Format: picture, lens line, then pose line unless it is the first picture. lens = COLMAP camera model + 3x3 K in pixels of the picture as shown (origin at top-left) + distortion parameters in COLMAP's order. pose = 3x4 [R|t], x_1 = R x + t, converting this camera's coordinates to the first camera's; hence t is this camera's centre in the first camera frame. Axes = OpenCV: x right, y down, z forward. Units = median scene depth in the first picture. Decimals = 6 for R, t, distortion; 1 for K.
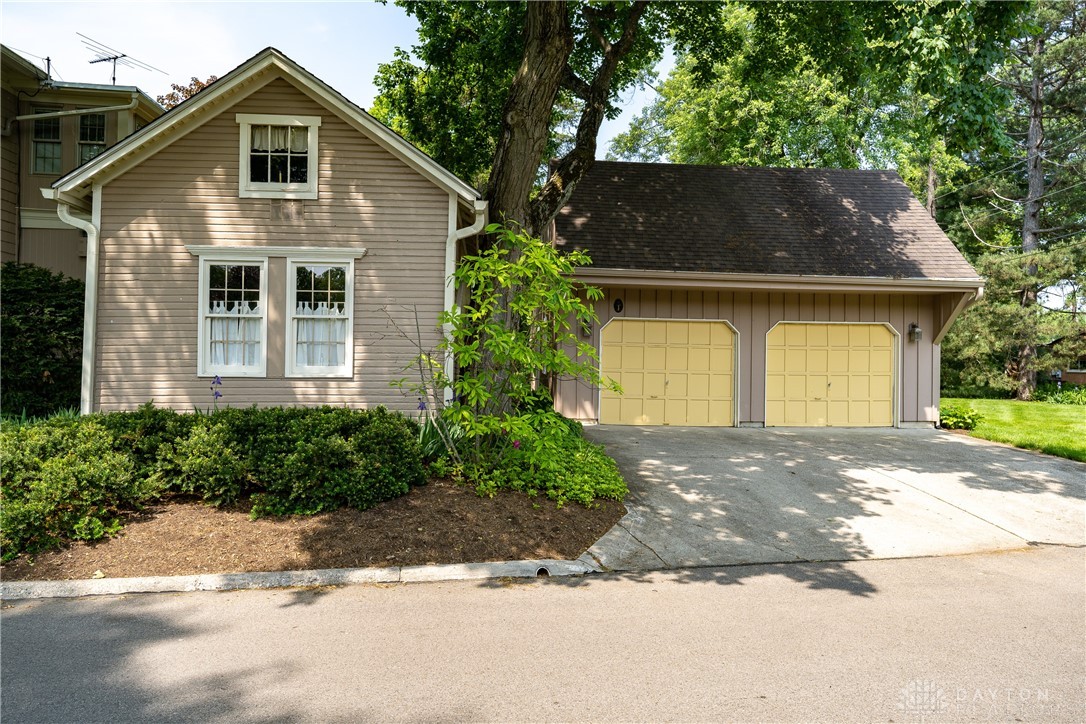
lens RADIAL K [[681.5, 0, 543.0], [0, 681.5, 362.0], [0, 0, 1]] dist [-0.002233, 0.001374]
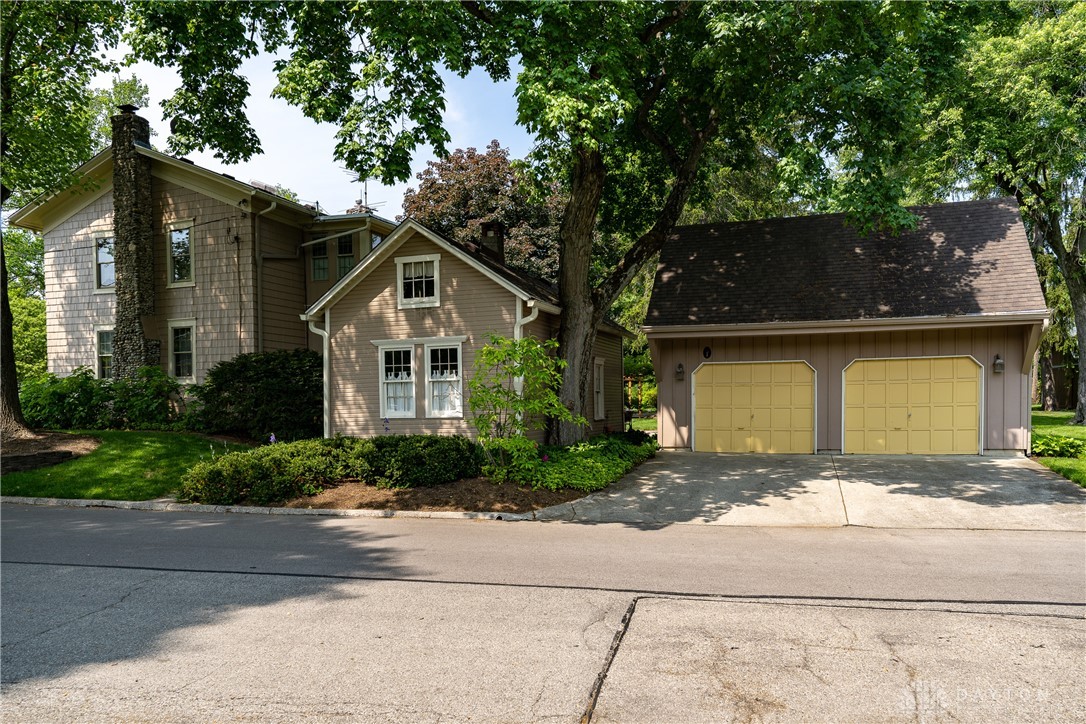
lens RADIAL K [[791.3, 0, 541.9], [0, 791.3, 431.9], [0, 0, 1]] dist [0.002248, 0.000616]
pose [[0.914922, -0.010015, -0.403506, 0.615582], [0.028613, 0.998786, 0.040087, -0.011931], [0.402615, -0.048222, 0.914098, -0.596526]]
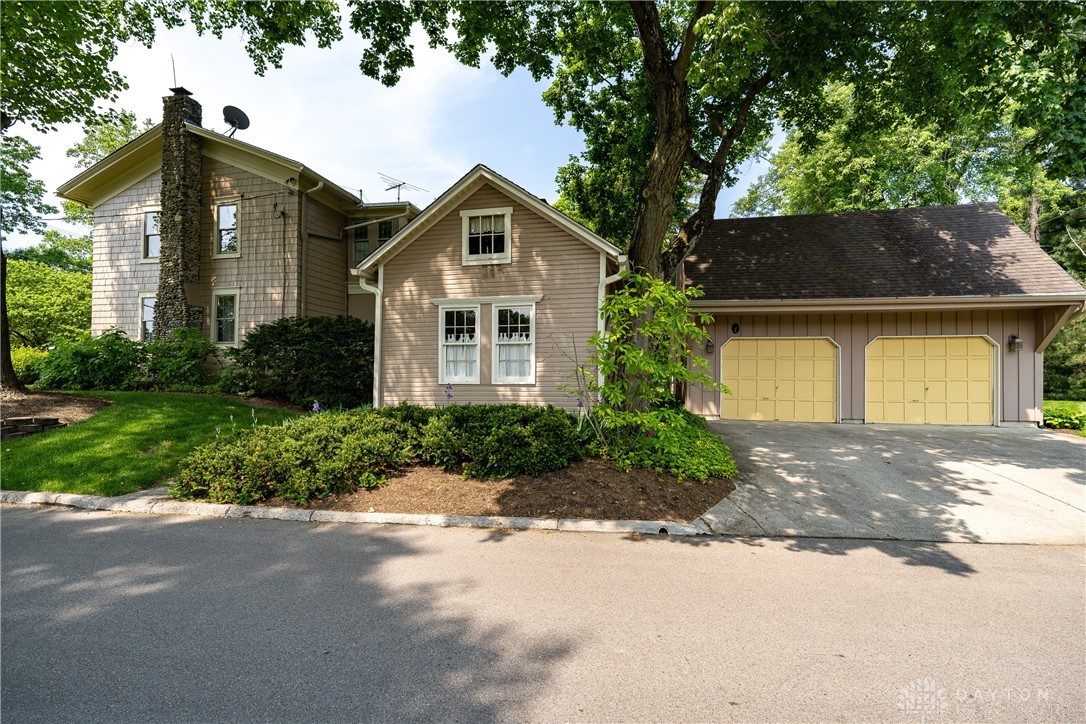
lens RADIAL K [[479.8, 0, 545.0], [0, 479.8, 373.3], [0, 0, 1]] dist [-0.003783, -0.000488]
pose [[0.959882, -0.009928, -0.280228, 0.026216], [0.010032, 0.999949, -0.001064, 0.000672], [0.280224, -0.001790, 0.959933, 0.026013]]
